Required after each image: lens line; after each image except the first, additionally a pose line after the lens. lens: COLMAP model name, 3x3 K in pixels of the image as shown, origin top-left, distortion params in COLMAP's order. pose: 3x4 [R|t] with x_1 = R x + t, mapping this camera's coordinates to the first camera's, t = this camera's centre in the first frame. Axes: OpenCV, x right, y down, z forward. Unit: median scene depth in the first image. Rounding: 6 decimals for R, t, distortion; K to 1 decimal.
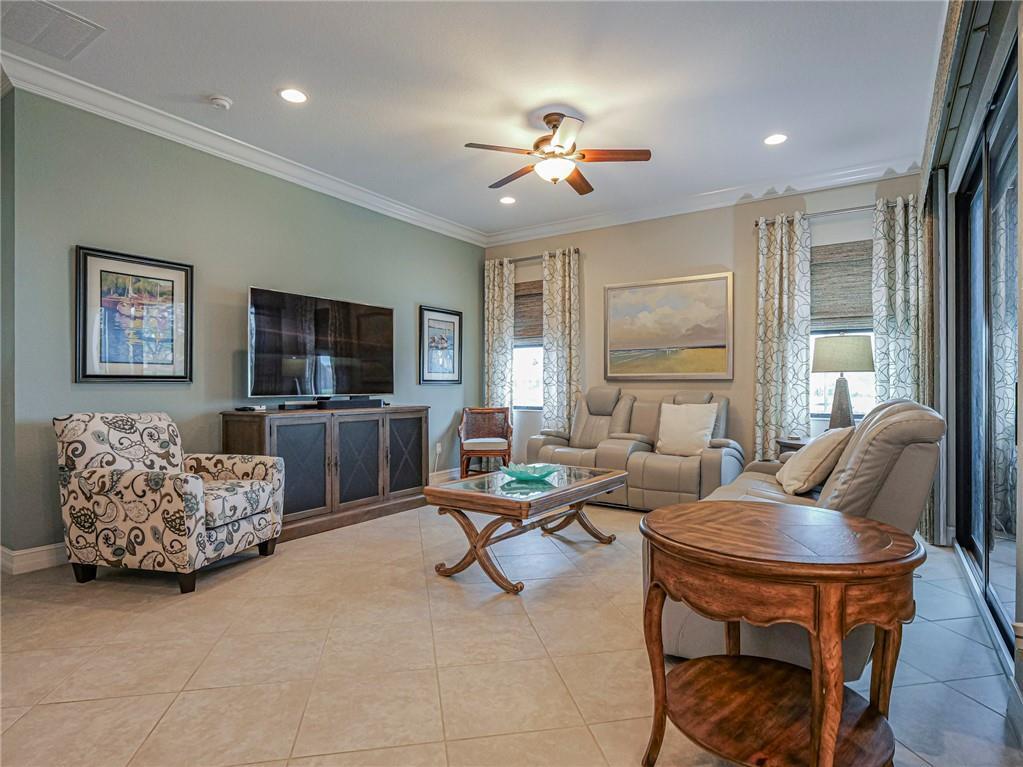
lens RADIAL K [[546.8, 0, 513.6], [0, 546.8, 387.8], [0, 0, 1]] dist [0.000968, 0.000219]
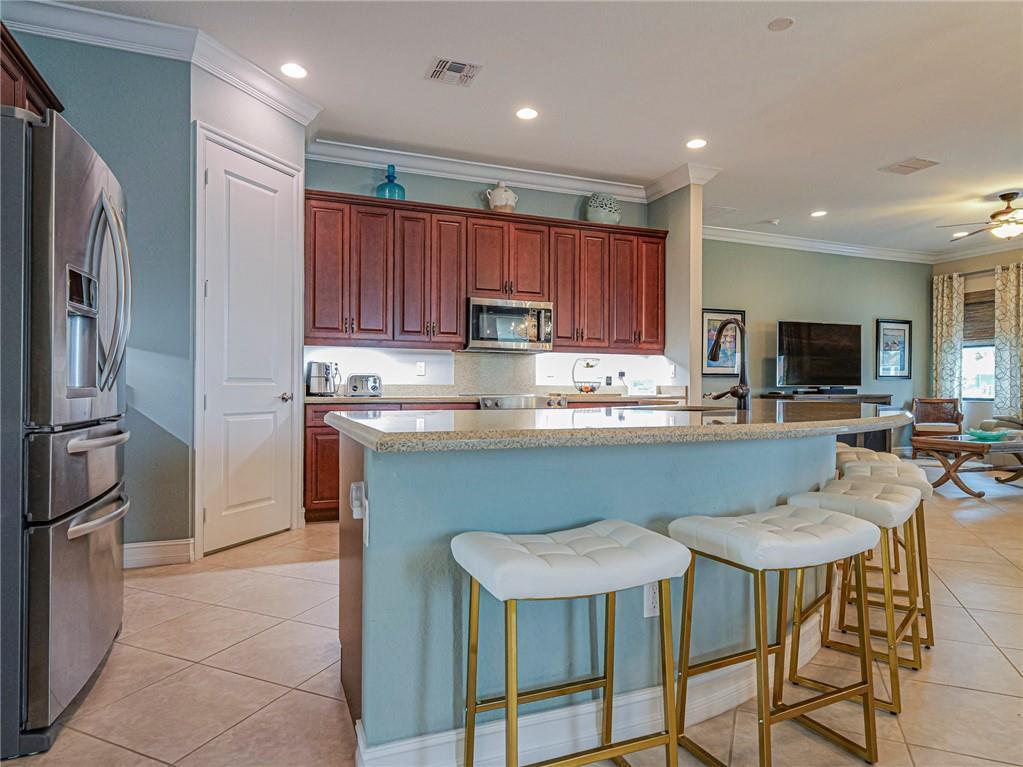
lens RADIAL K [[620.6, 0, 511.6], [0, 620.6, 385.3], [0, 0, 1]] dist [0.000408, 0.000066]
pose [[0.827174, 0.002938, -0.561938, -0.074947], [-0.004163, 0.999991, -0.000900, 0.017257], [0.561930, 0.003084, 0.827179, -0.927855]]
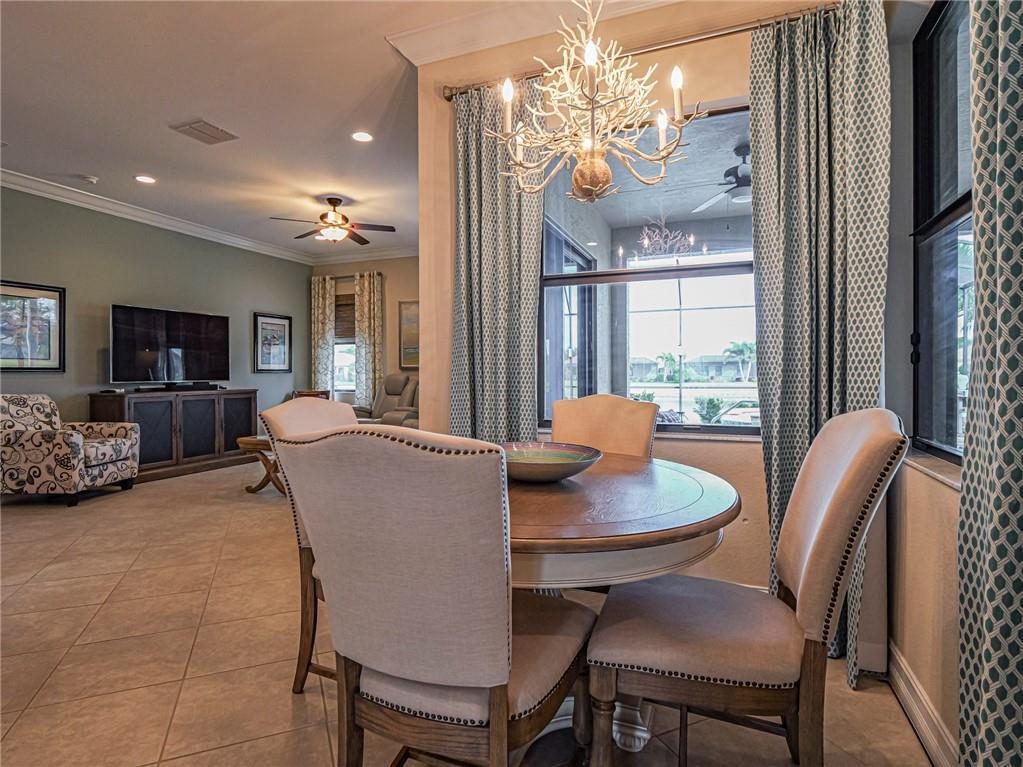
lens RADIAL K [[543.9, 0, 507.4], [0, 543.9, 377.1], [0, 0, 1]] dist [-0.002021, -0.000039]
pose [[0.979458, -0.003791, 0.201612, 0.202125], [0.002948, 0.999986, 0.004478, -0.000981], [-0.201626, -0.003791, 0.979455, -0.499155]]
